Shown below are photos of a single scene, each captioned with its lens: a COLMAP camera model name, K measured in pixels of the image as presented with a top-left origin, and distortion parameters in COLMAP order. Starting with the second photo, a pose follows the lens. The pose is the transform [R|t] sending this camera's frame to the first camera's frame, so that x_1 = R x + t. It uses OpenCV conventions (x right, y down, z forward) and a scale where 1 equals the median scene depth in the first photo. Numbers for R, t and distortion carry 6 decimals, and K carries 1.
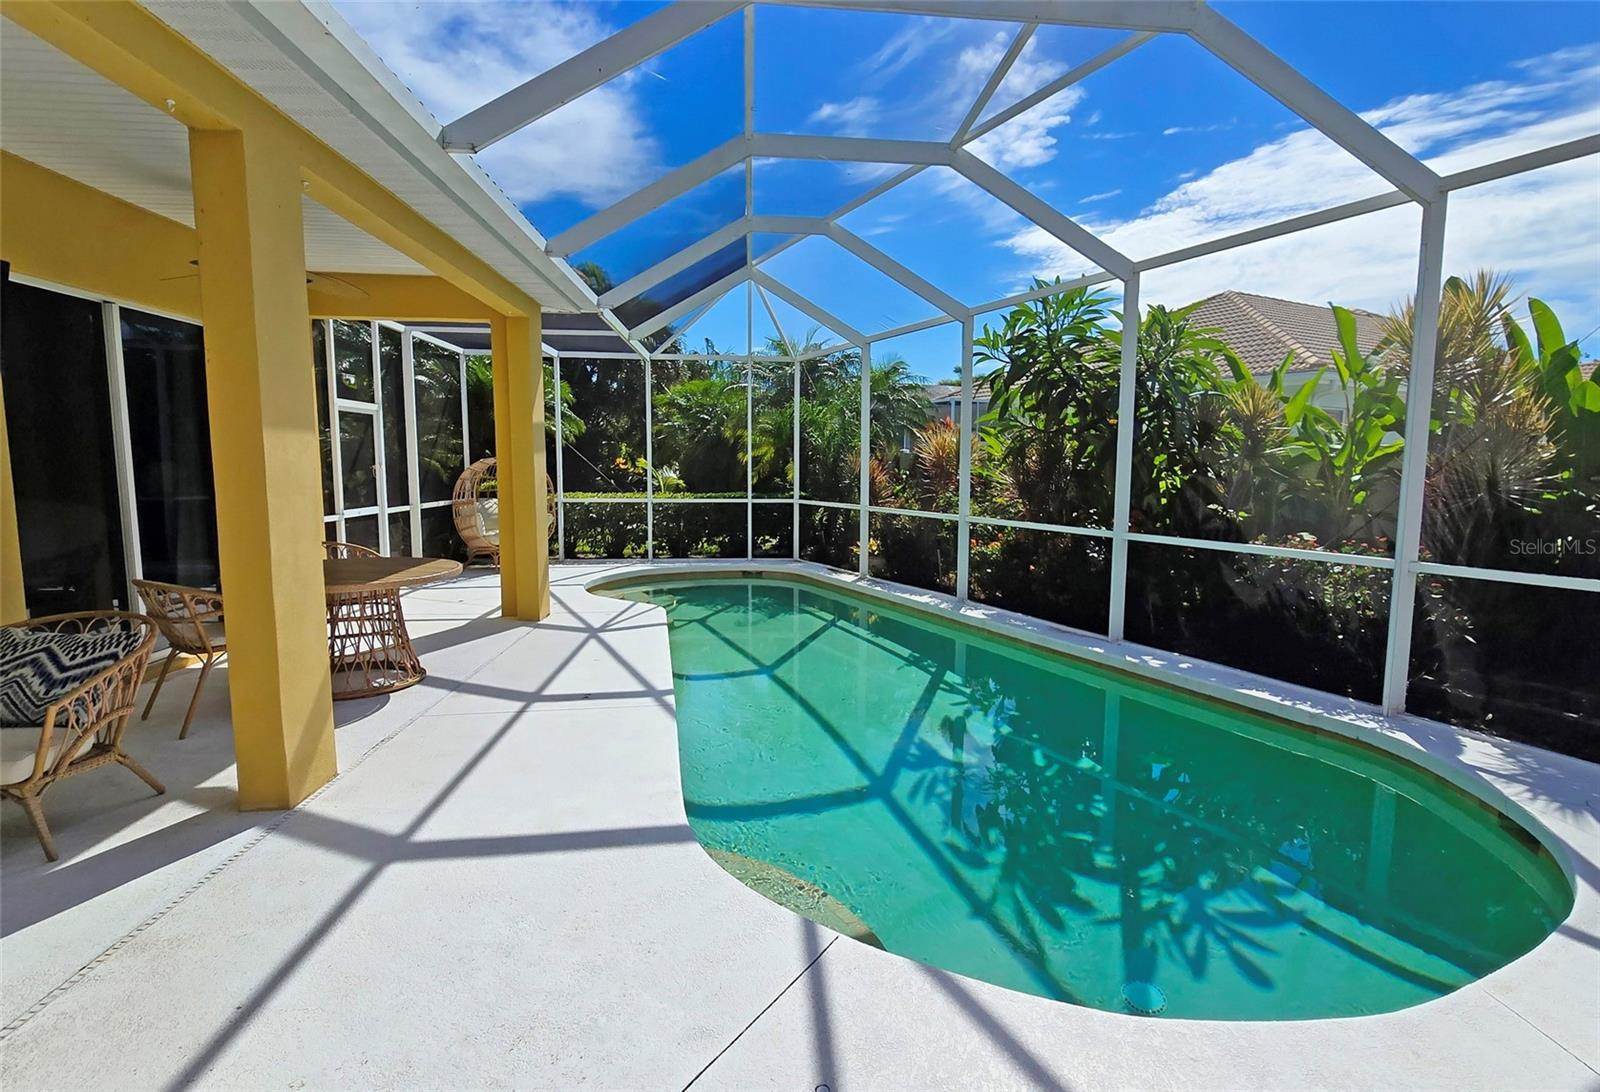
lens RADIAL K [[798.2, 0, 807.2], [0, 798.2, 553.8], [0, 0, 1]] dist [-0.000478, 0.000654]
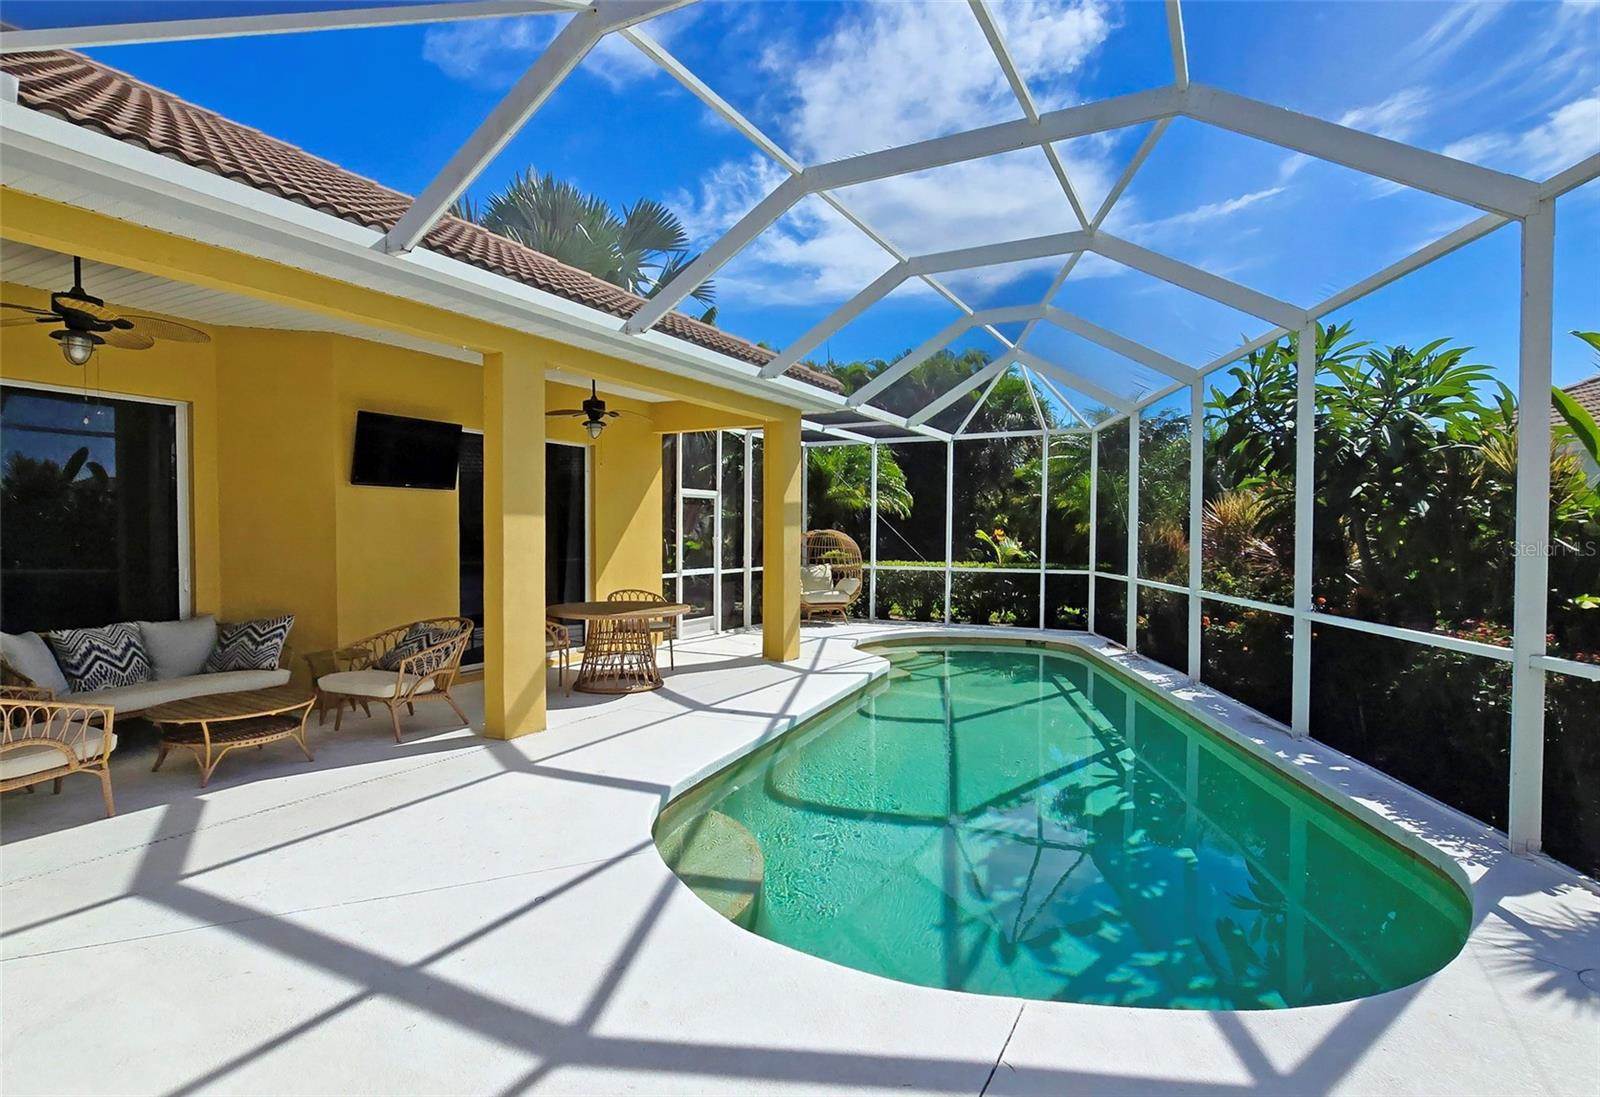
lens RADIAL K [[803.4, 0, 799.9], [0, 803.4, 604.6], [0, 0, 1]] dist [-0.000603, -0.001462]
pose [[0.832362, 0.045521, -0.552360, 0.387634], [-0.061379, 0.998062, -0.010242, 0.007660], [0.550823, 0.042428, 0.833543, -0.038611]]
